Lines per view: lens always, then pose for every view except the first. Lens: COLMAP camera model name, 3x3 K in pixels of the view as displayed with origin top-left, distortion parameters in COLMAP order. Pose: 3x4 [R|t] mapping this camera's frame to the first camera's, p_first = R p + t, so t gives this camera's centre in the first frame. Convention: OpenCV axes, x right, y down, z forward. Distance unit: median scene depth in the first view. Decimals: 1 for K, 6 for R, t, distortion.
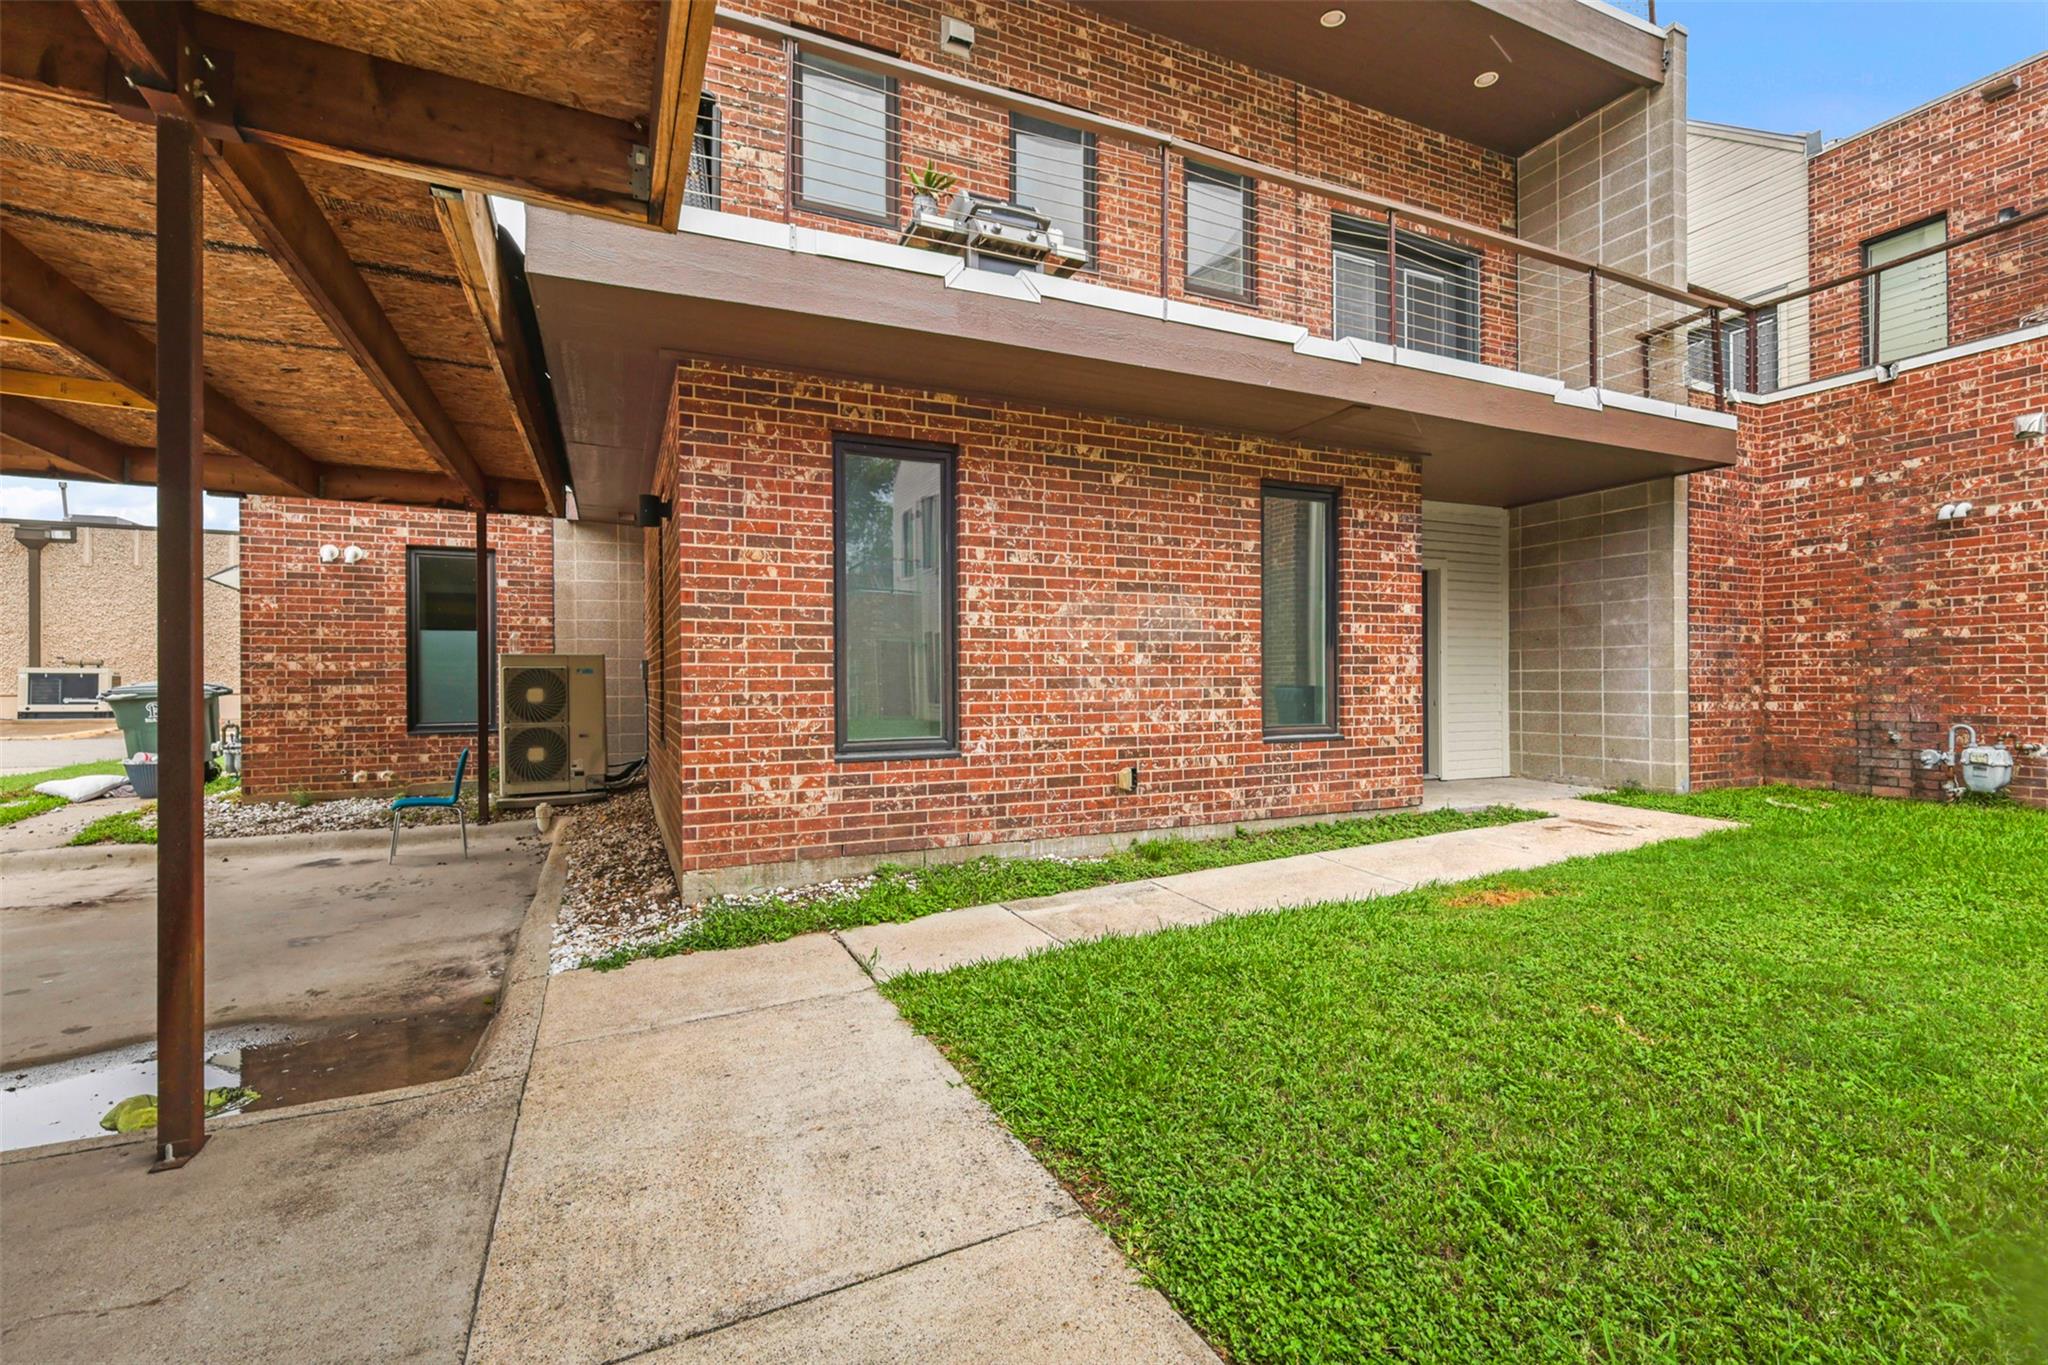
lens RADIAL K [[904.6, 0, 1026.1], [0, 904.6, 685.6], [0, 0, 1]] dist [0.003737, 0.000879]
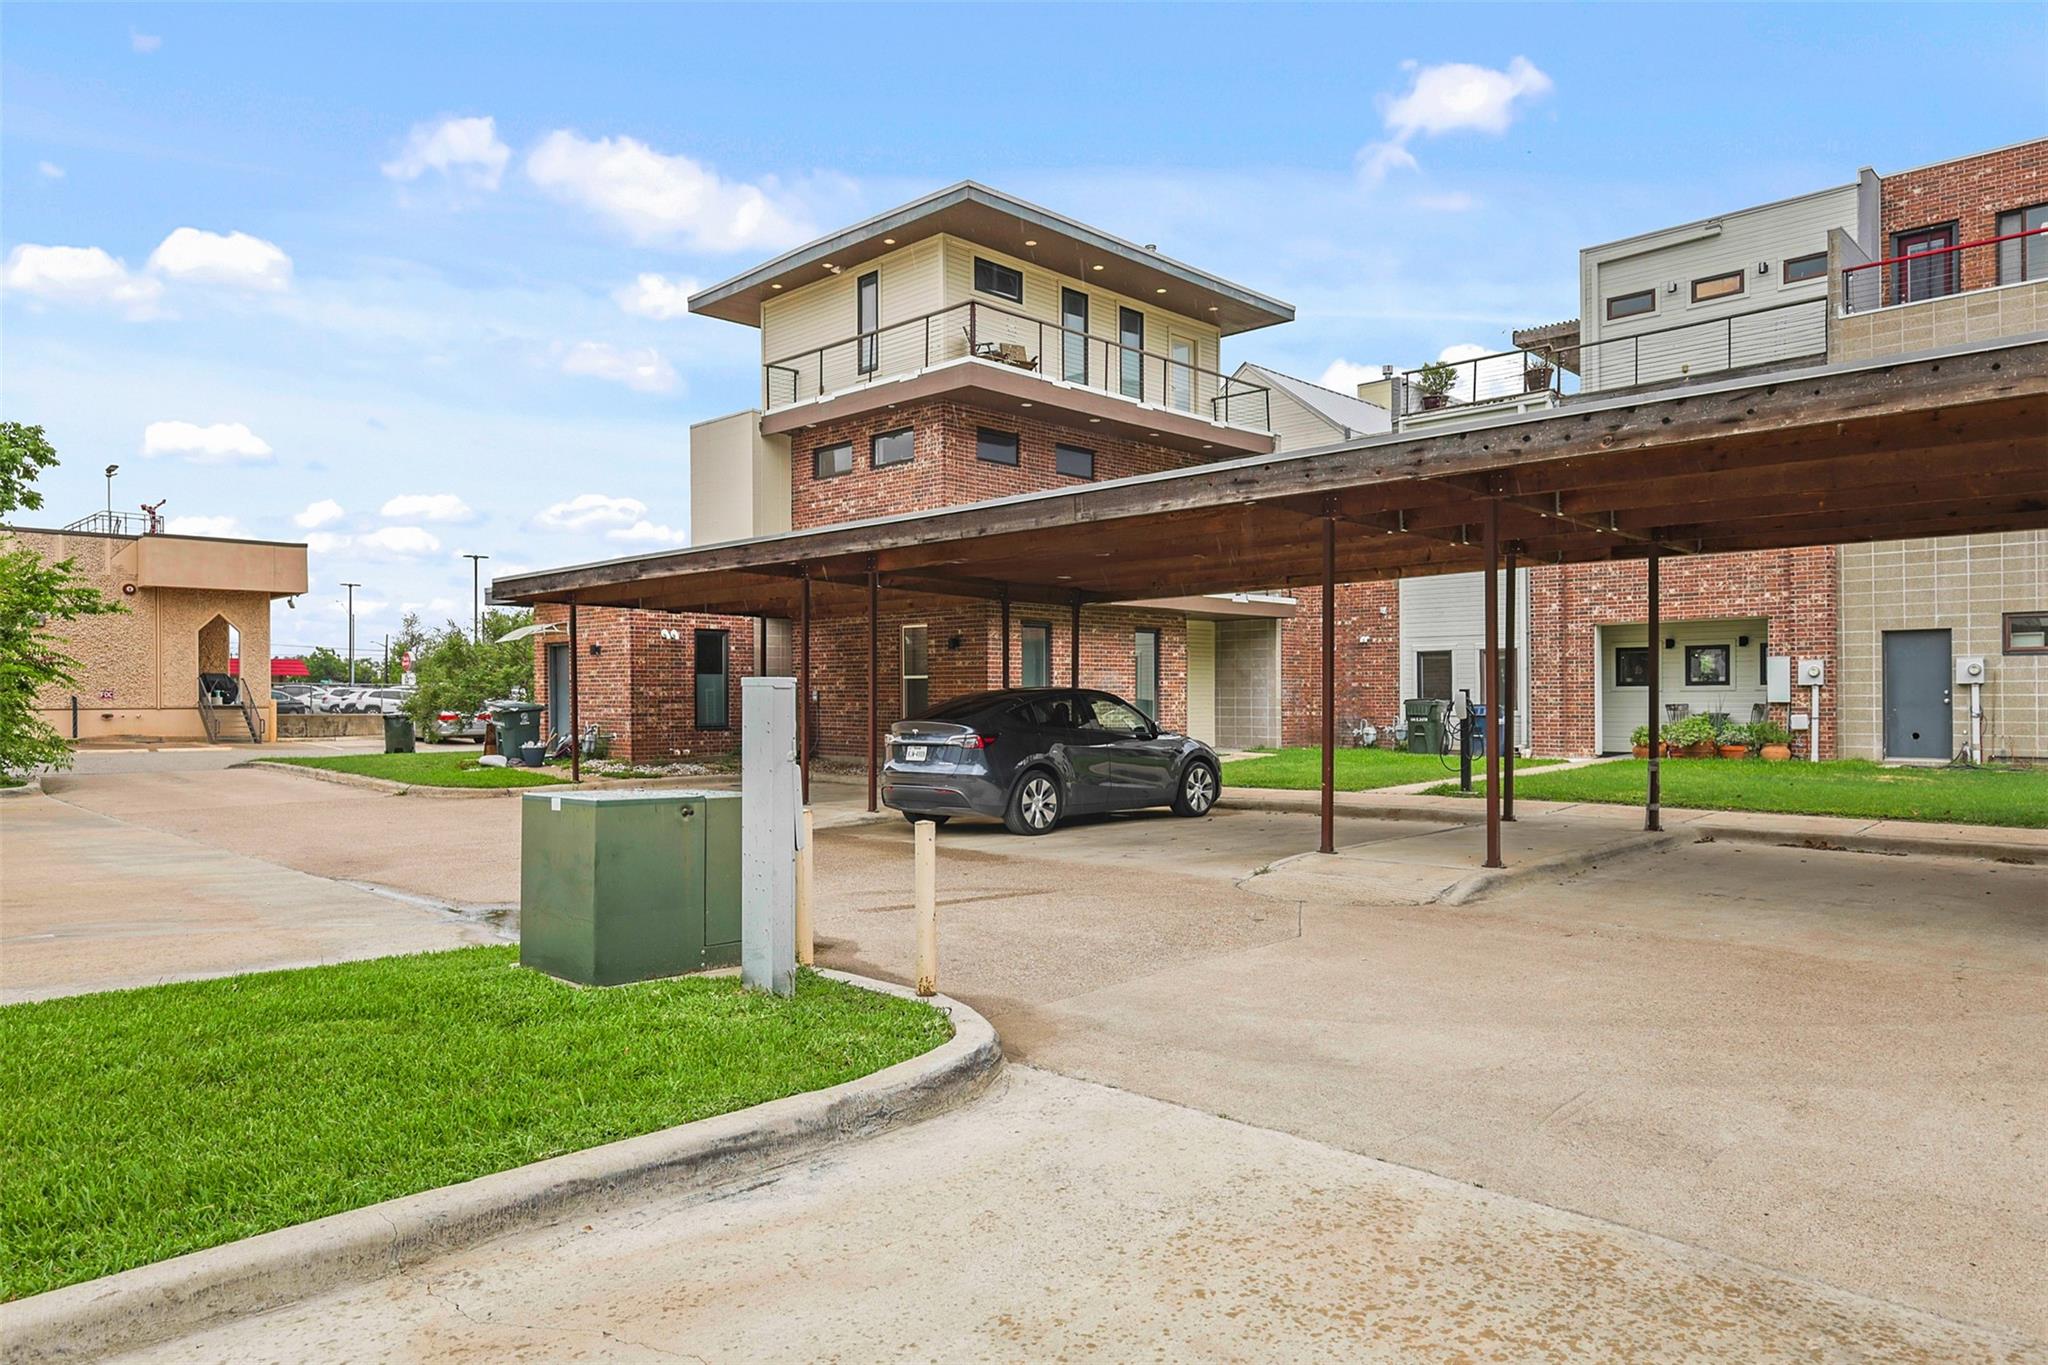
lens RADIAL K [[1314.2, 0, 1023.4], [0, 1314.2, 687.8], [0, 0, 1]] dist [-0.000857, -0.000019]
pose [[0.935617, 0.005676, 0.352970, -1.172644], [-0.002378, 0.999949, -0.009776, -0.009562], [-0.353008, 0.008307, 0.935584, -2.075924]]
